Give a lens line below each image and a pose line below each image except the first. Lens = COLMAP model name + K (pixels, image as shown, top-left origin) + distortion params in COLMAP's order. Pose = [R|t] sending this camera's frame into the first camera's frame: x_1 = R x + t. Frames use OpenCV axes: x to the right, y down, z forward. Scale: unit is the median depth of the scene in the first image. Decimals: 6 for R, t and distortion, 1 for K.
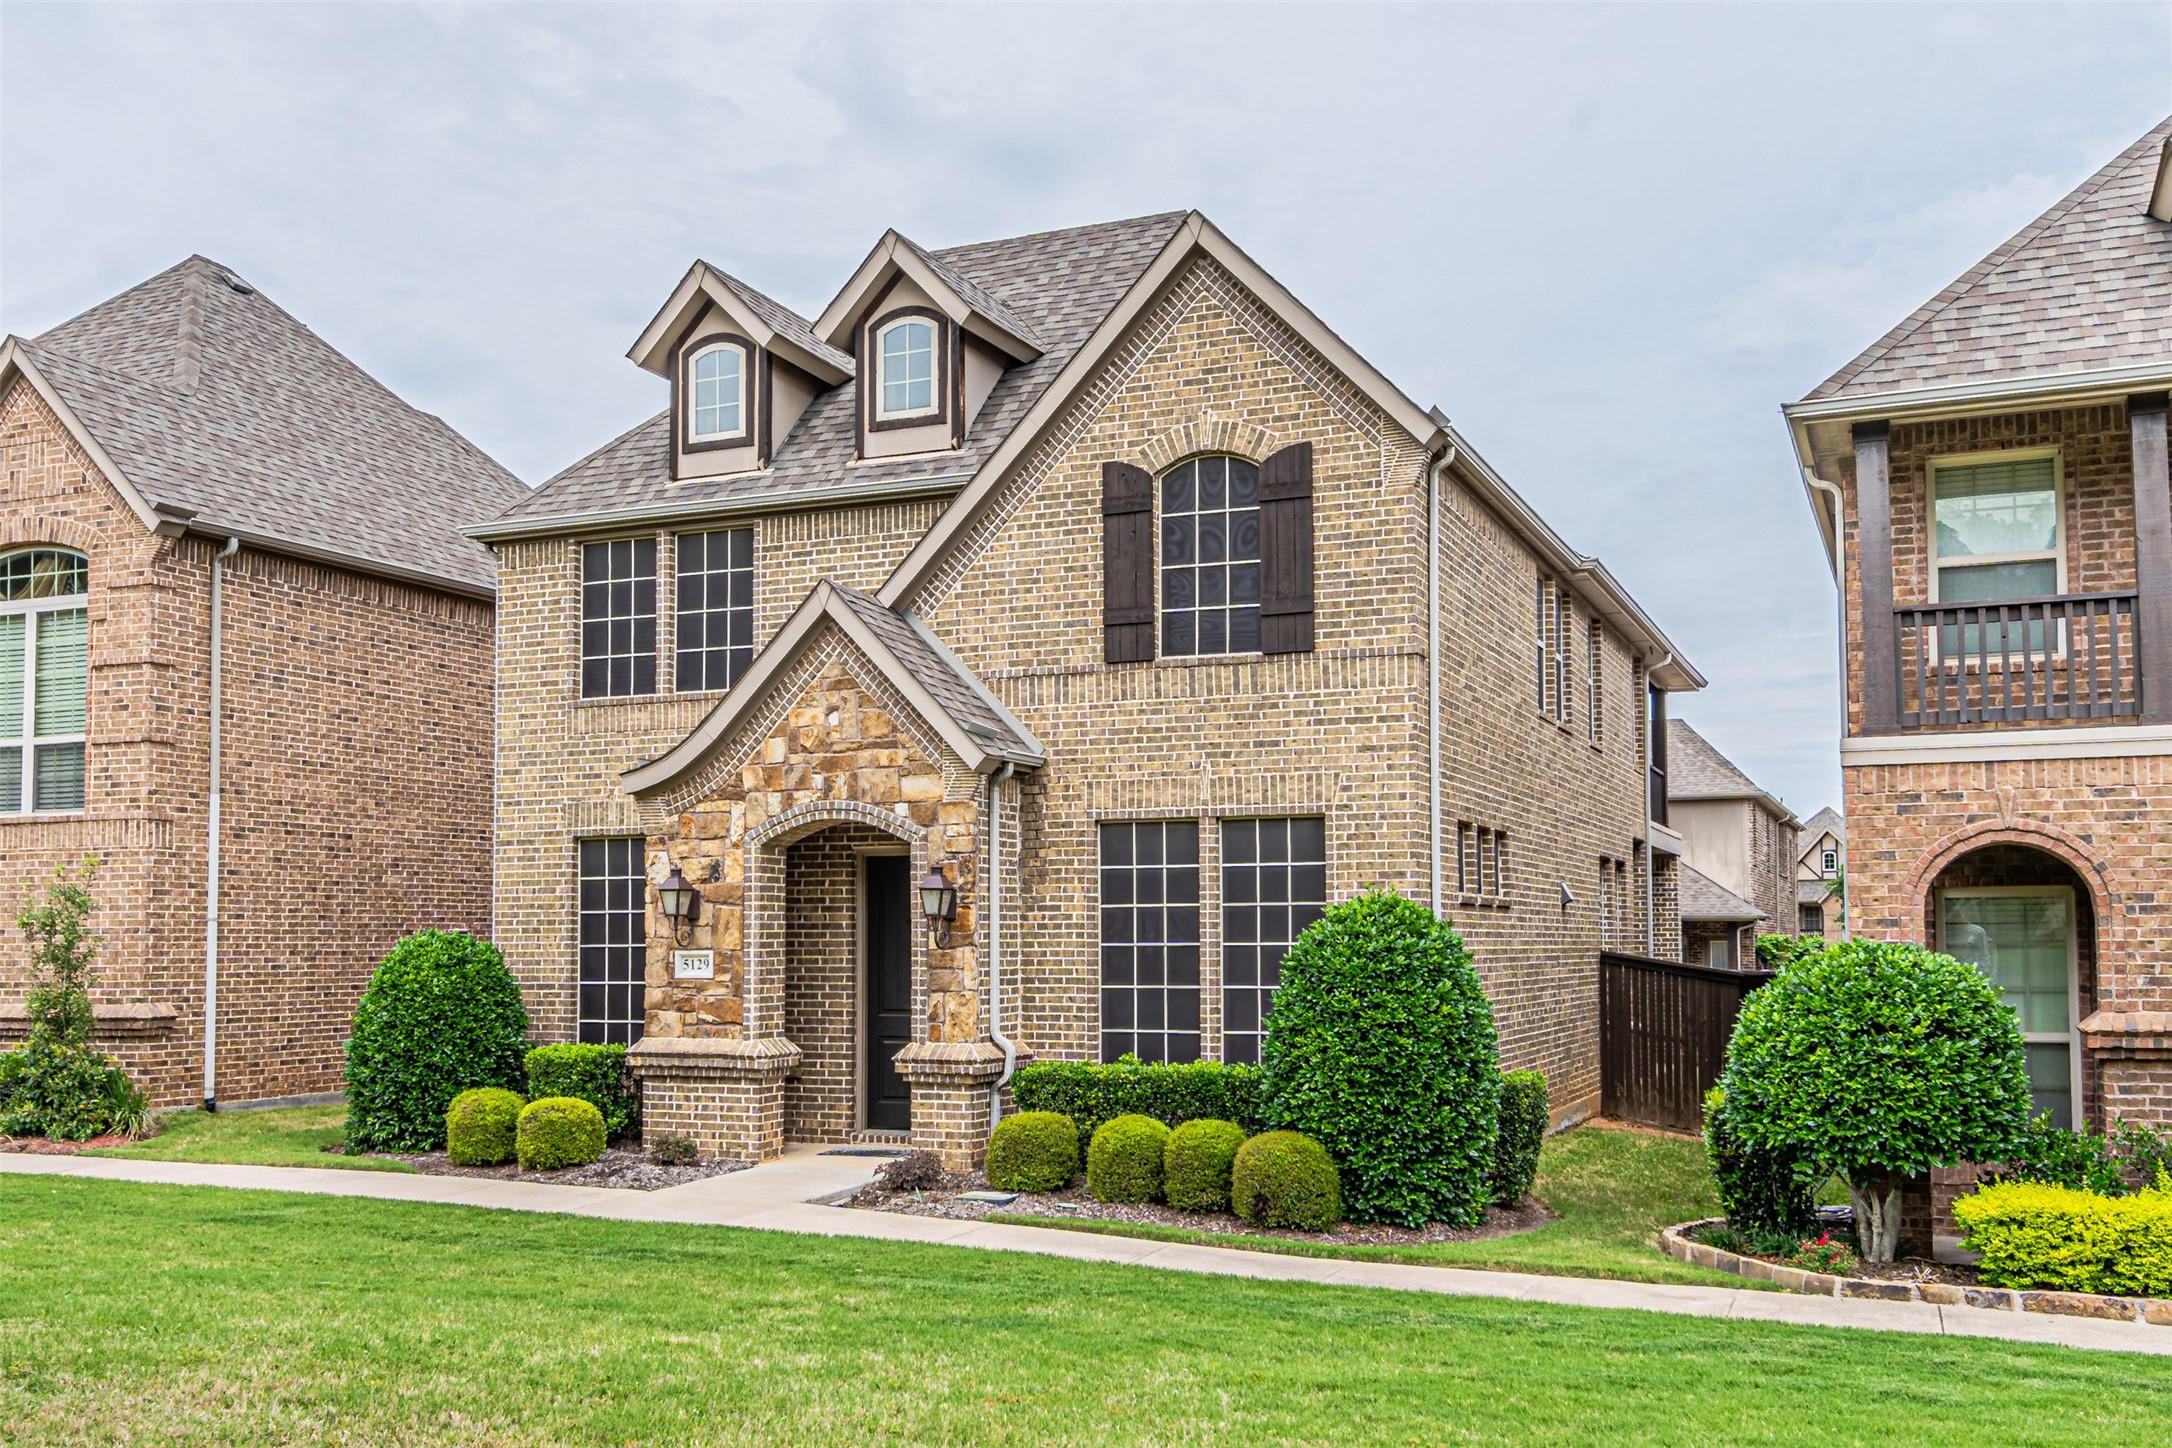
lens RADIAL K [[2064.6, 0, 1071.9], [0, 2064.6, 829.8], [0, 0, 1]] dist [0.015715, 0.000601]
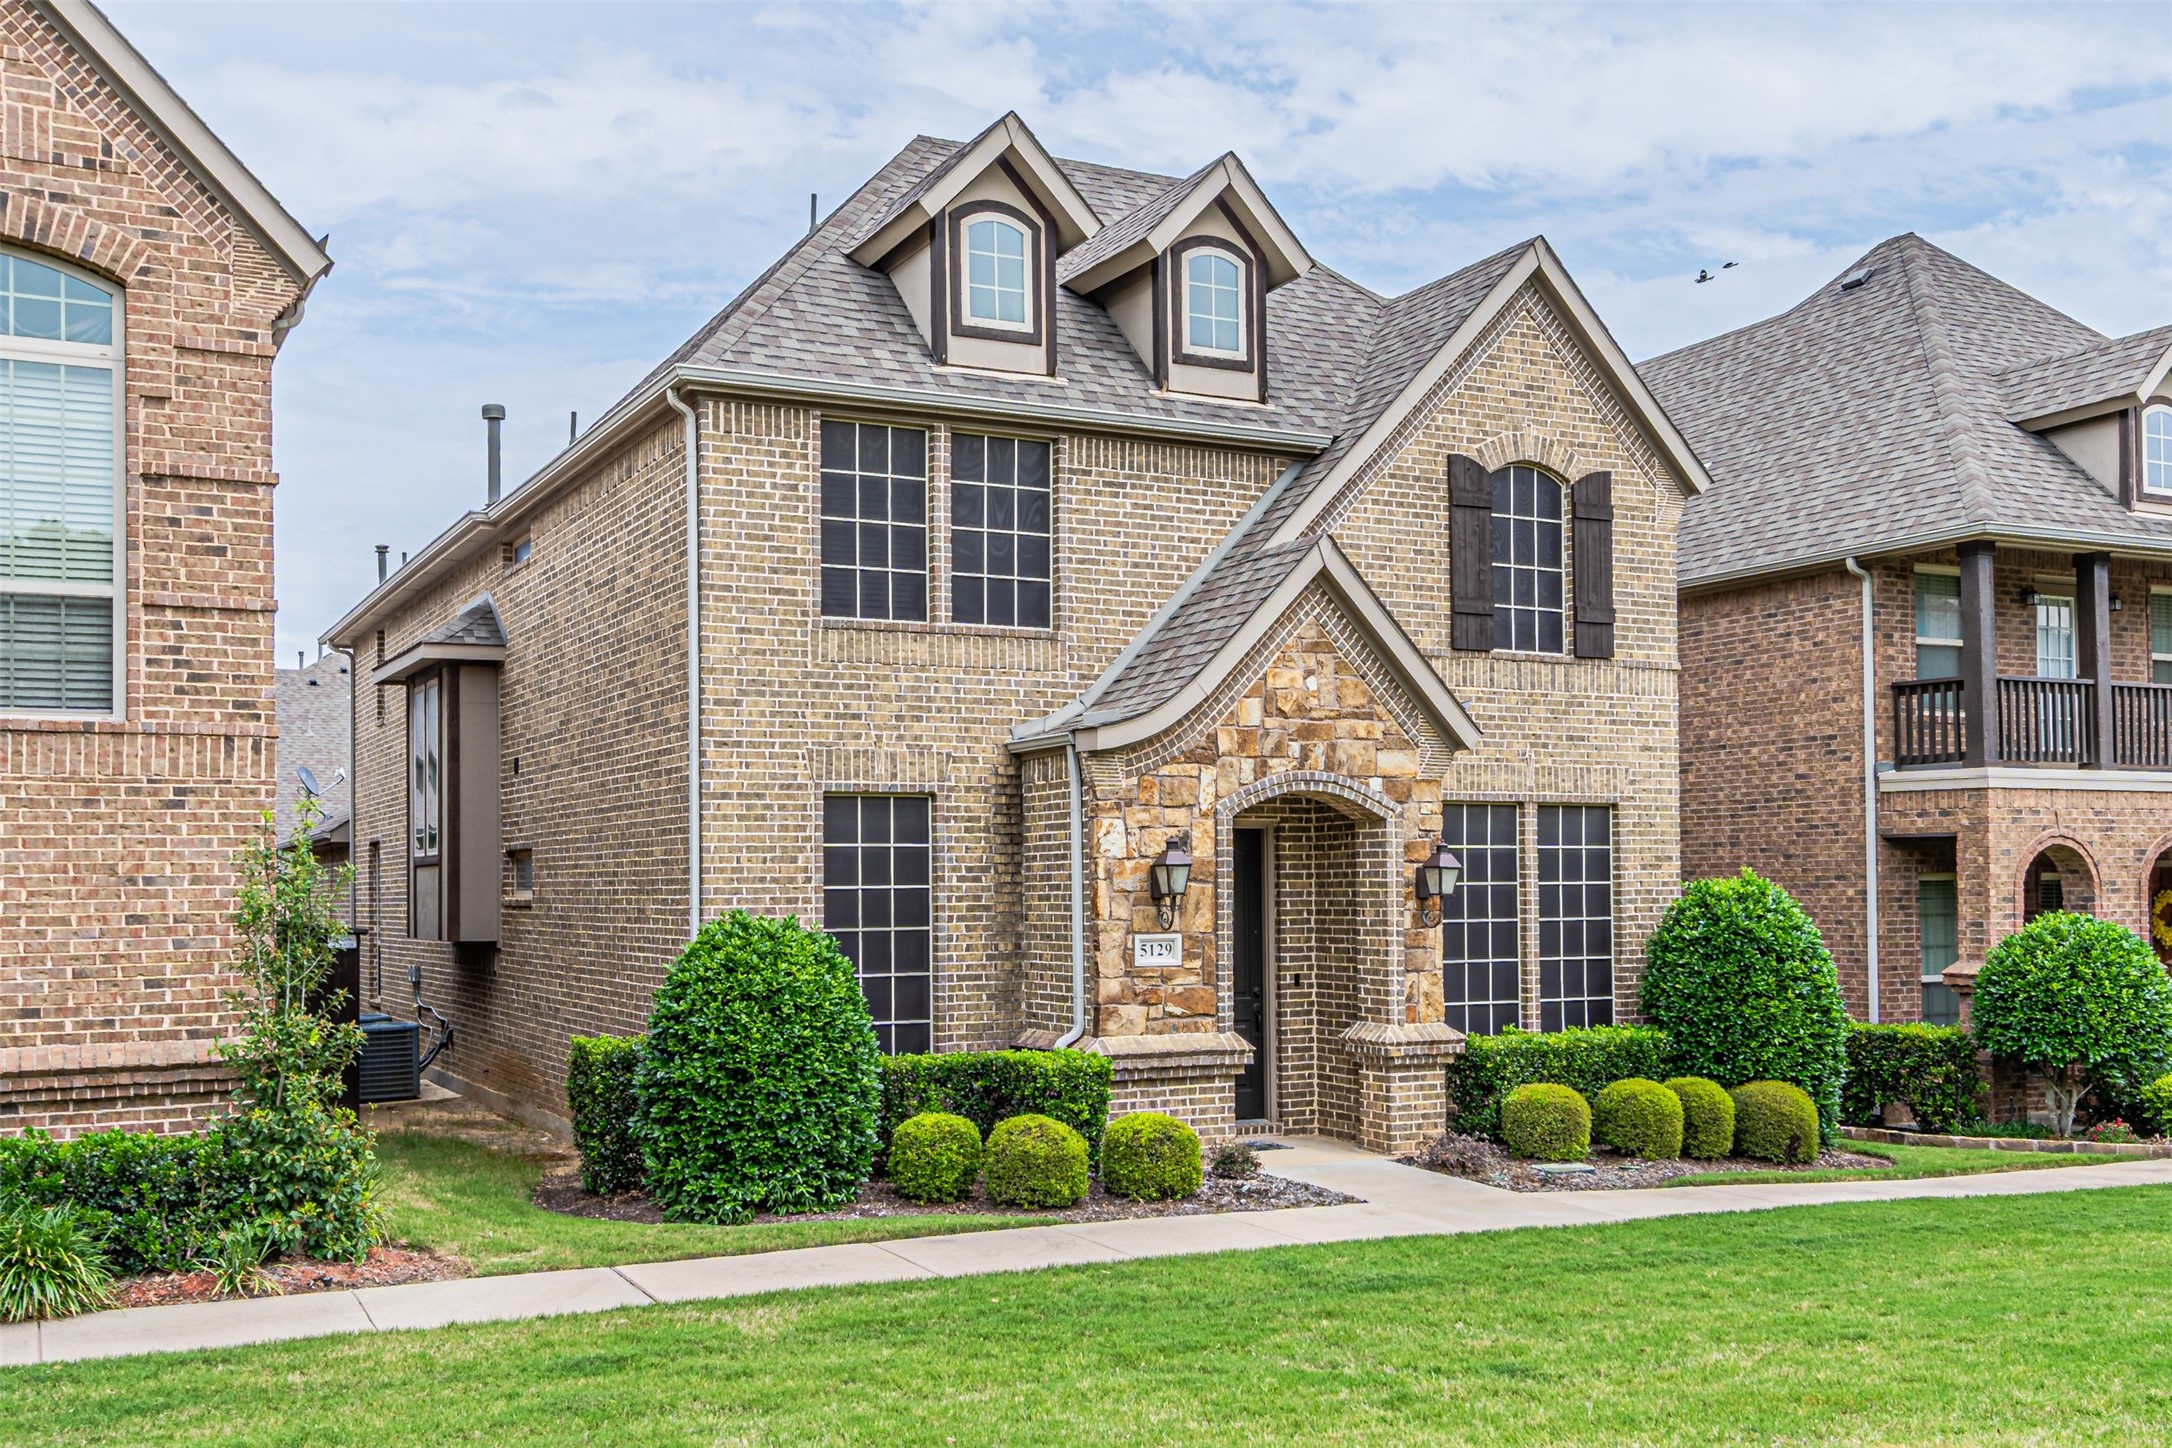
lens RADIAL K [[2064.6, 0, 1071.9], [0, 2064.6, 829.8], [0, 0, 1]] dist [0.015715, 0.000601]
pose [[0.631777, 0.020692, 0.774874, -0.889732], [-0.037868, 0.999274, 0.004191, 0.012356], [-0.774224, -0.031990, 0.632102, 0.484354]]
